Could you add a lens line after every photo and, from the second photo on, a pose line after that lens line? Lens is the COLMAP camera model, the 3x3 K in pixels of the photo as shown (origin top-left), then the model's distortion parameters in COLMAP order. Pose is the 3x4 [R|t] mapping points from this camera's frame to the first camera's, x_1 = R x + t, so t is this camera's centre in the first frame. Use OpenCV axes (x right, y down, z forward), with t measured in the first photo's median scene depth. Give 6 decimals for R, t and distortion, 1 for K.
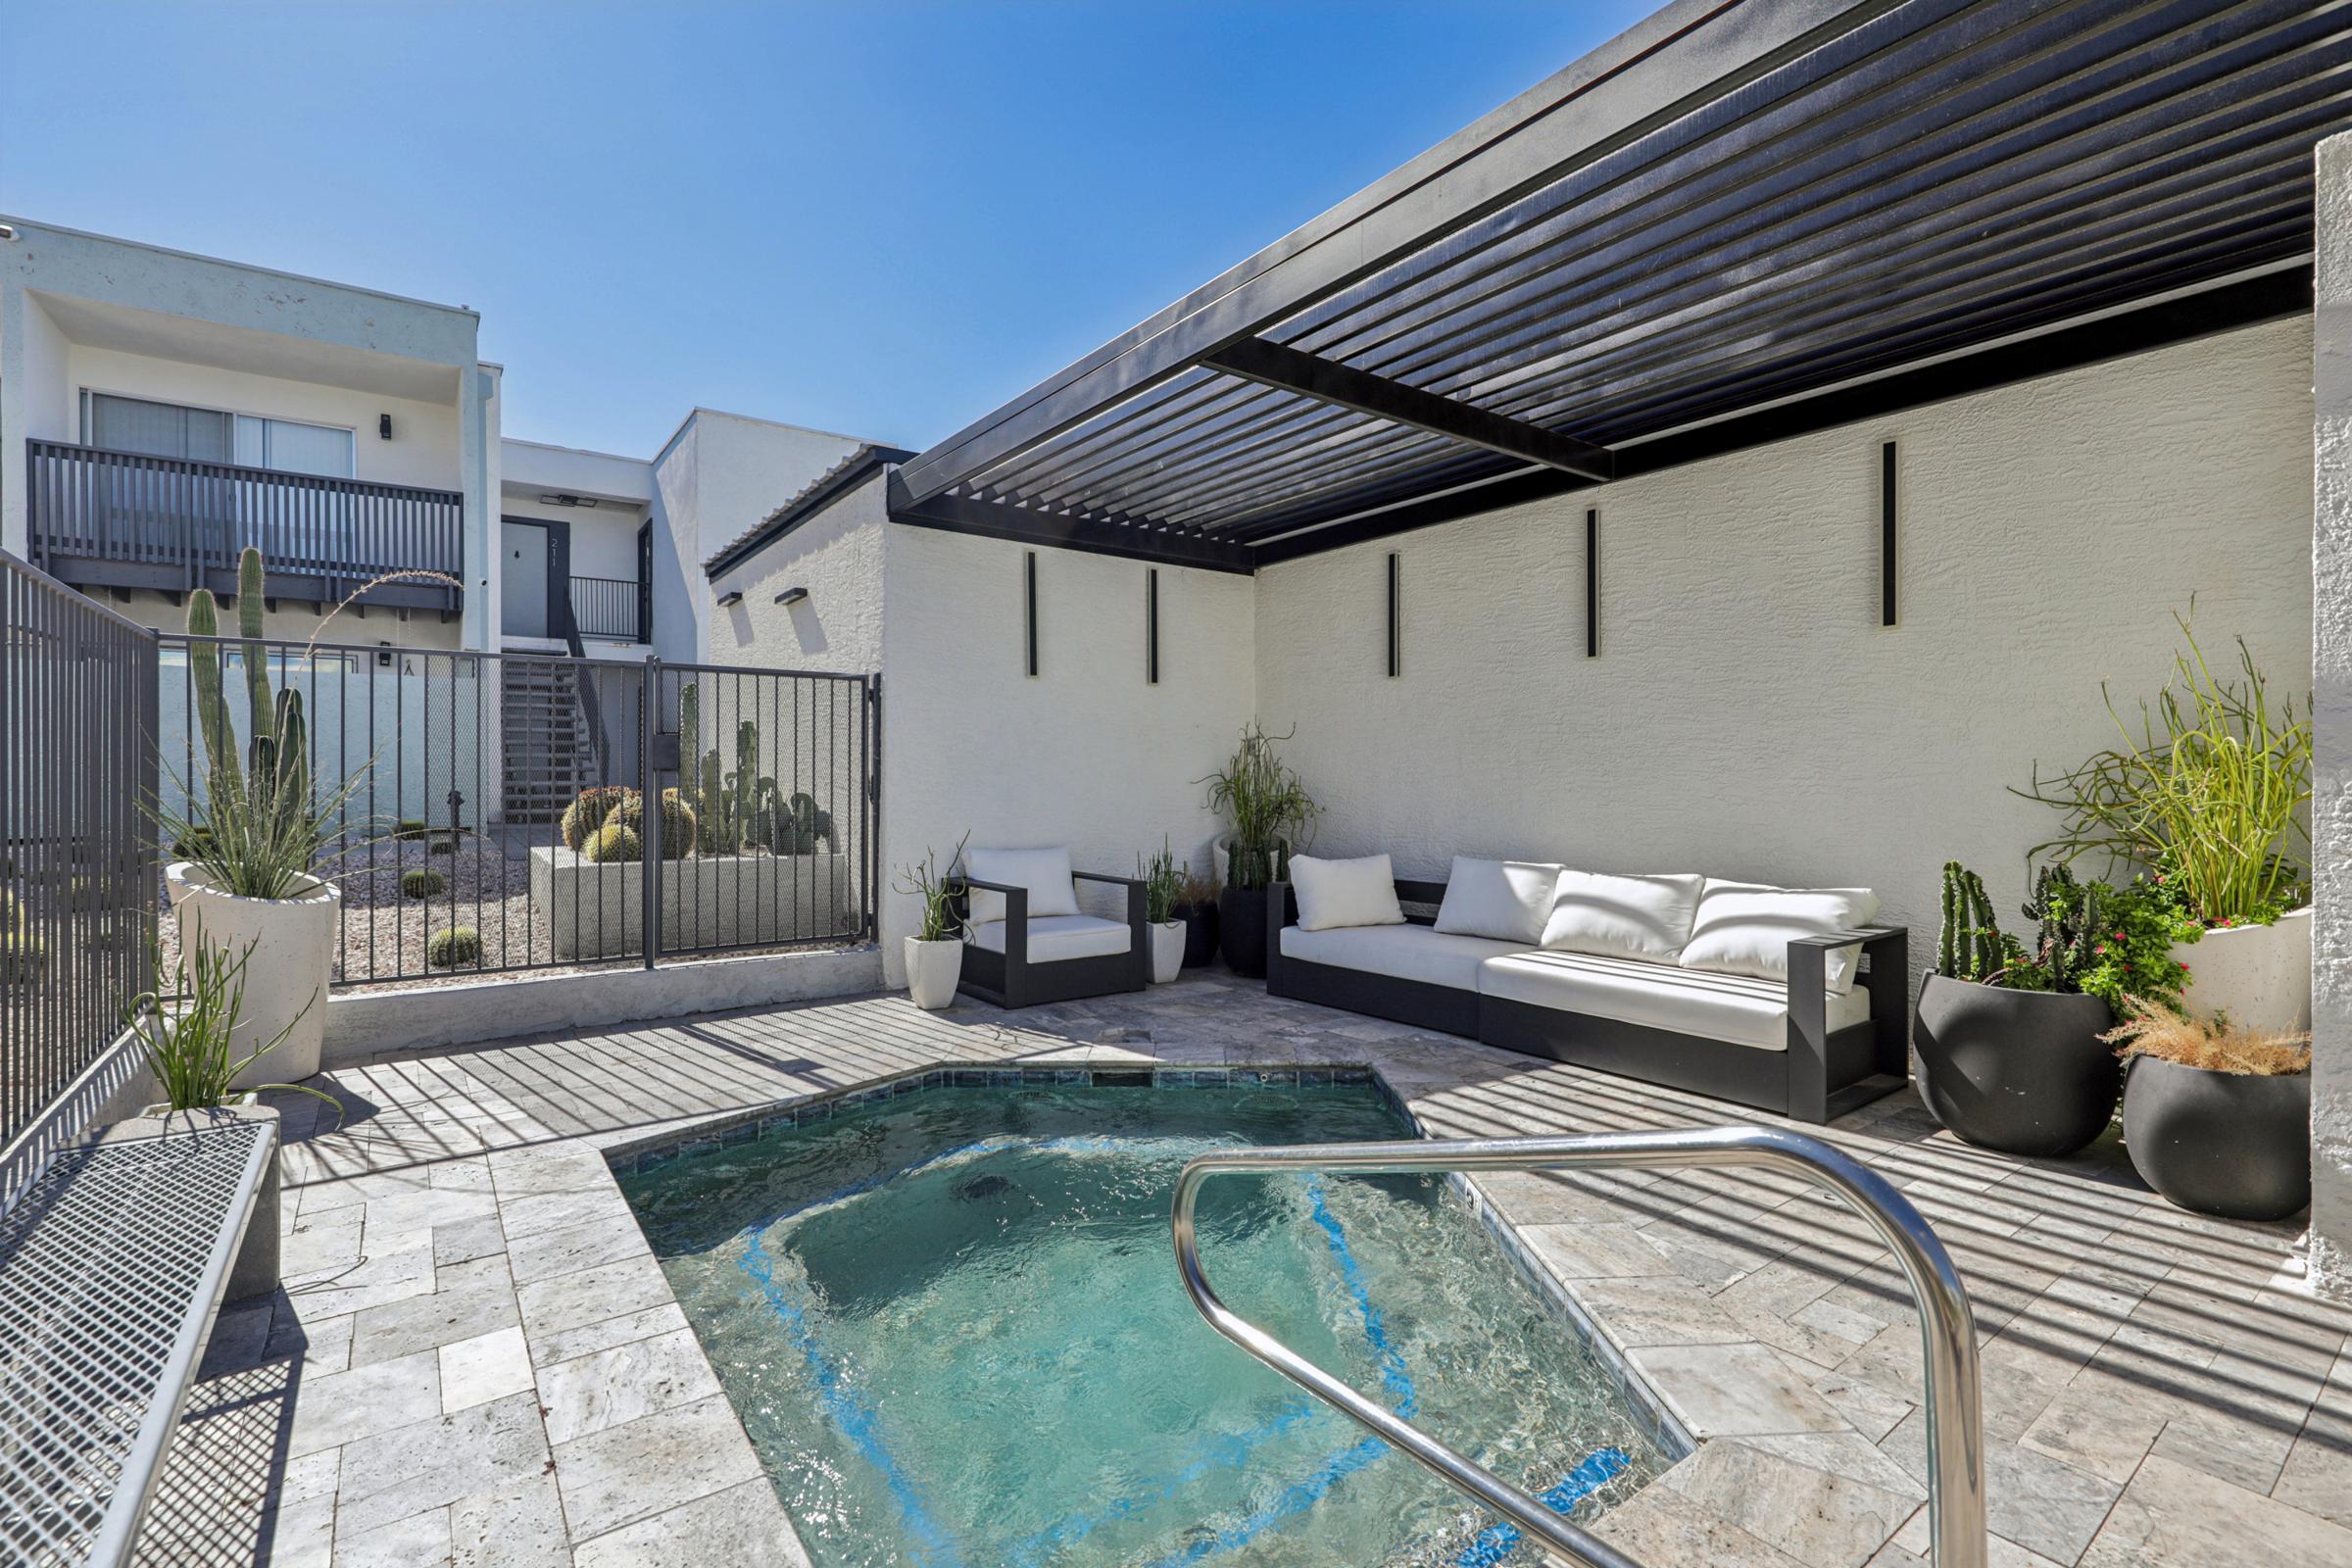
lens RADIAL K [[1076.5, 0, 1161.2], [0, 1076.5, 776.8], [0, 0, 1]] dist [-0.000239, -0.000844]
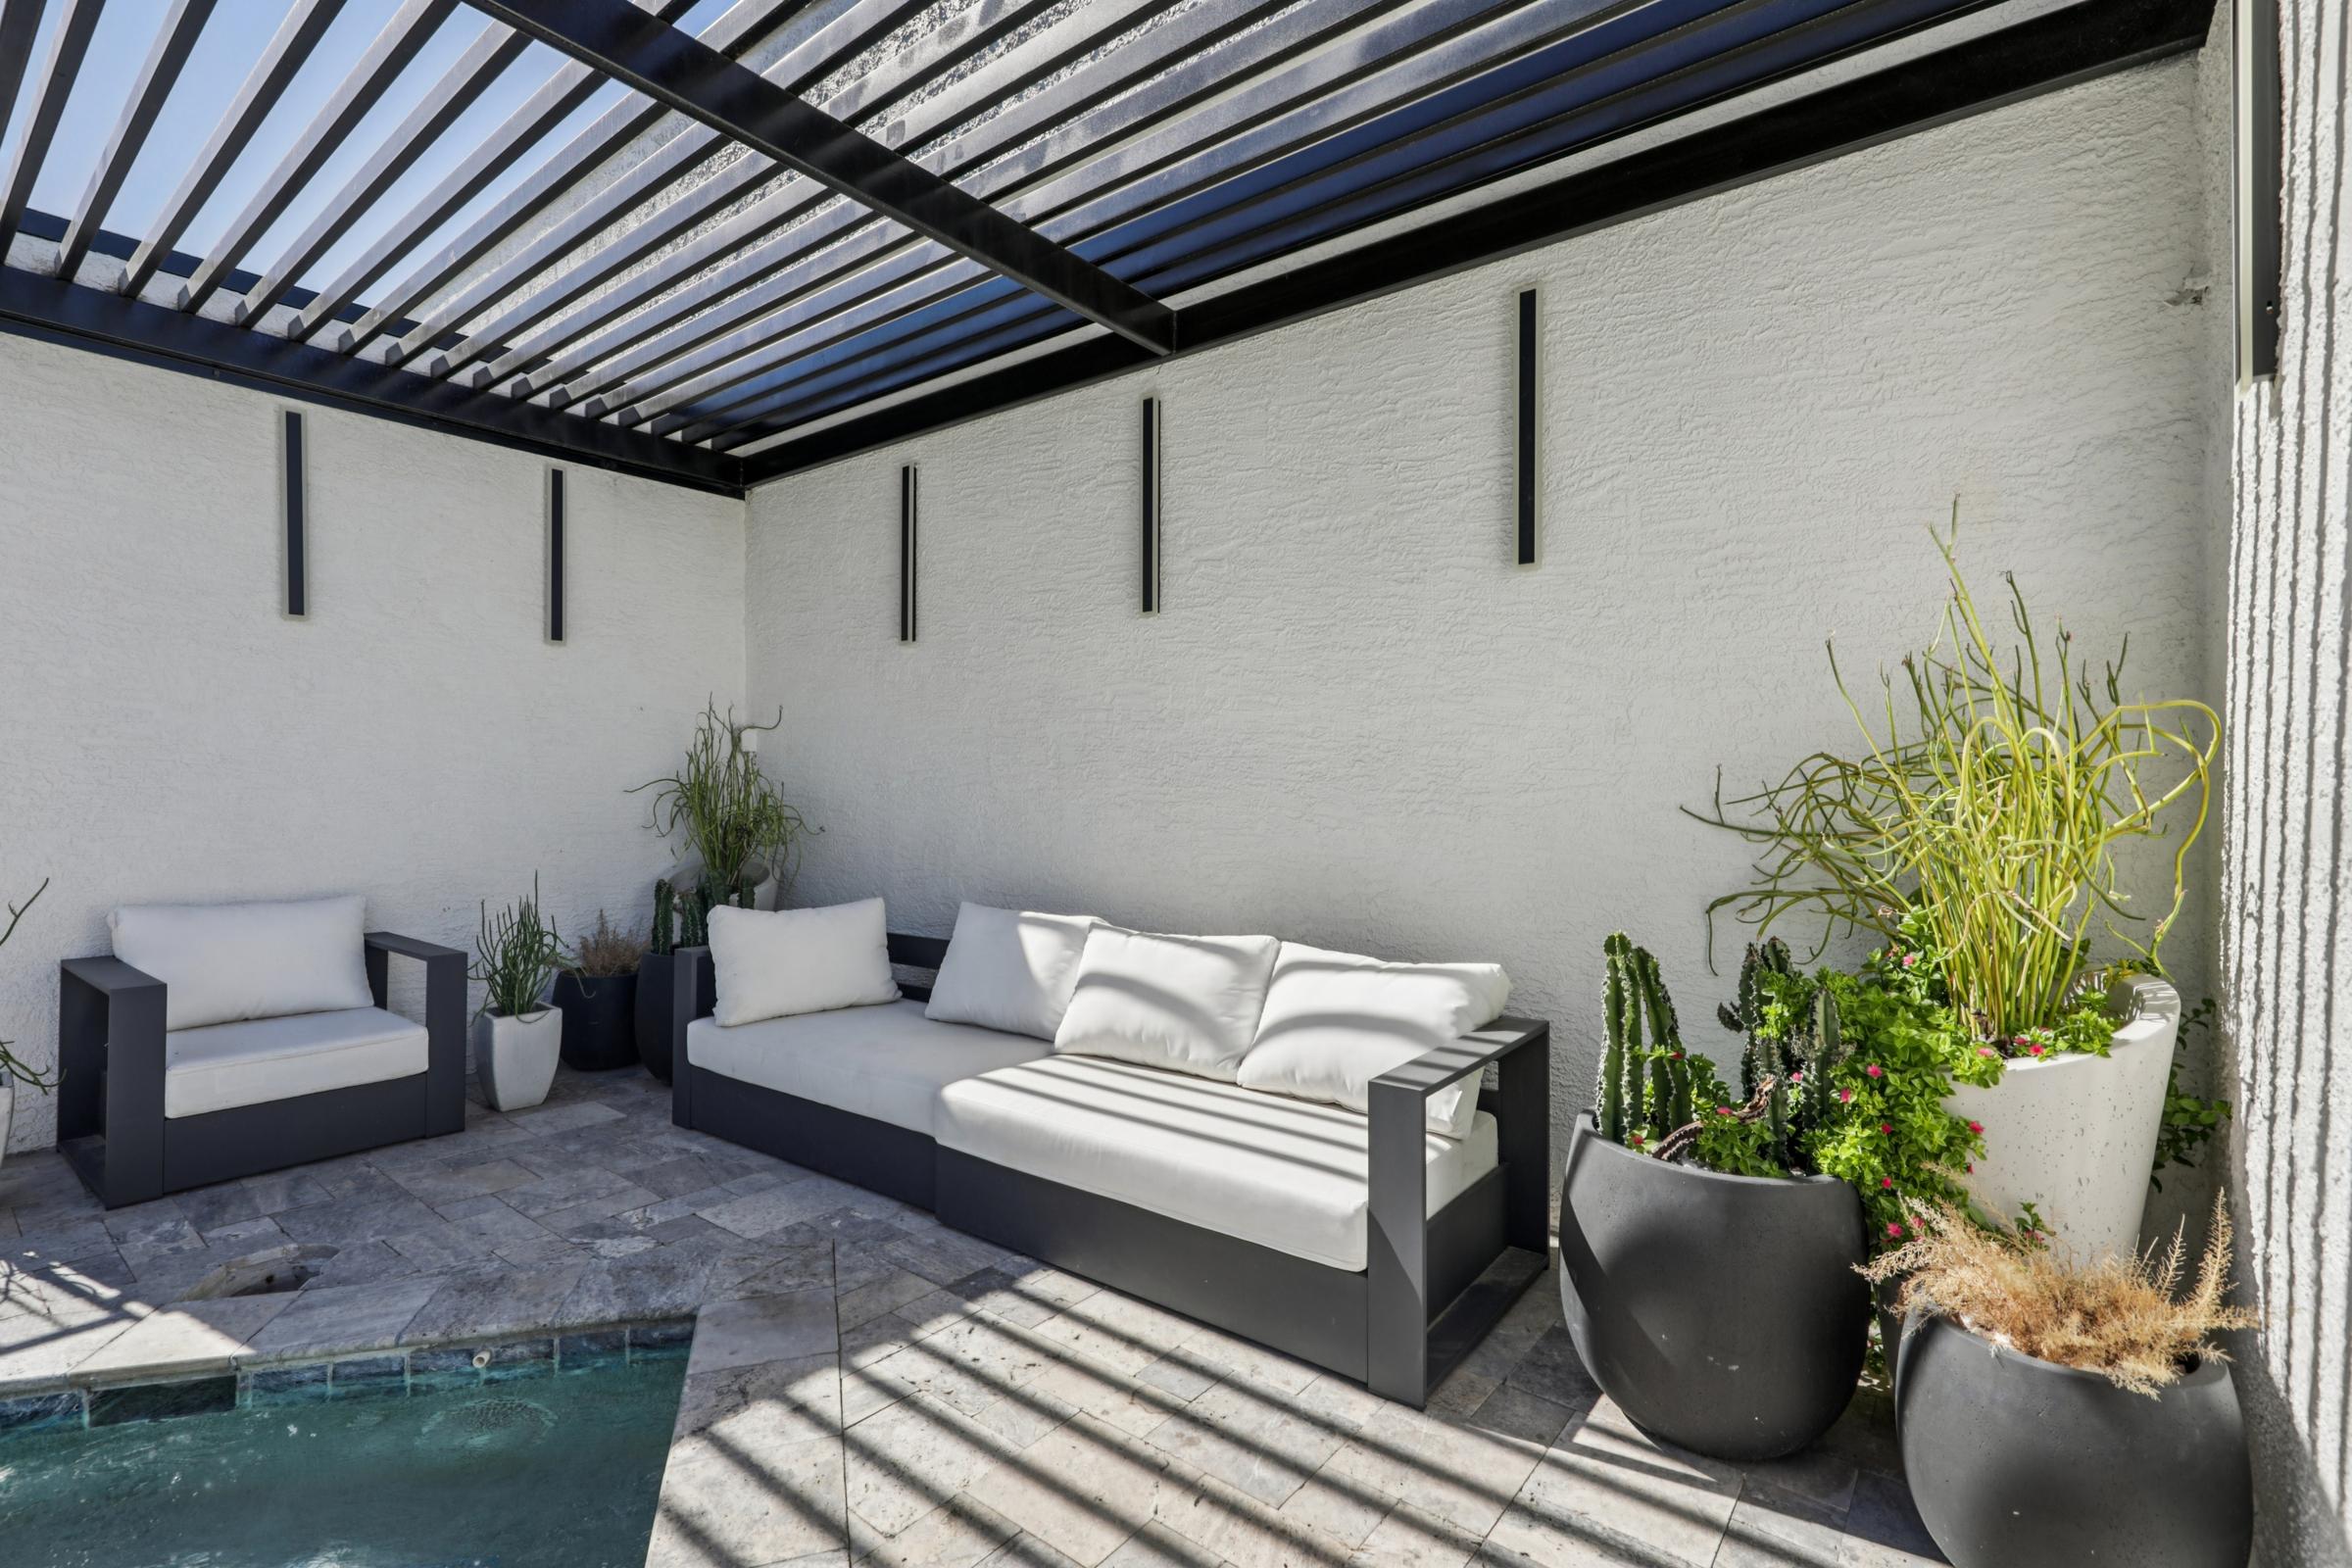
lens RADIAL K [[1076.5, 0, 1161.2], [0, 1076.5, 776.8], [0, 0, 1]] dist [-0.000239, -0.000844]
pose [[0.964042, 0.006472, 0.265670, 0.290231], [-0.005469, 0.999975, -0.004516, -0.004169], [-0.265693, 0.002901, 0.964053, 0.429598]]
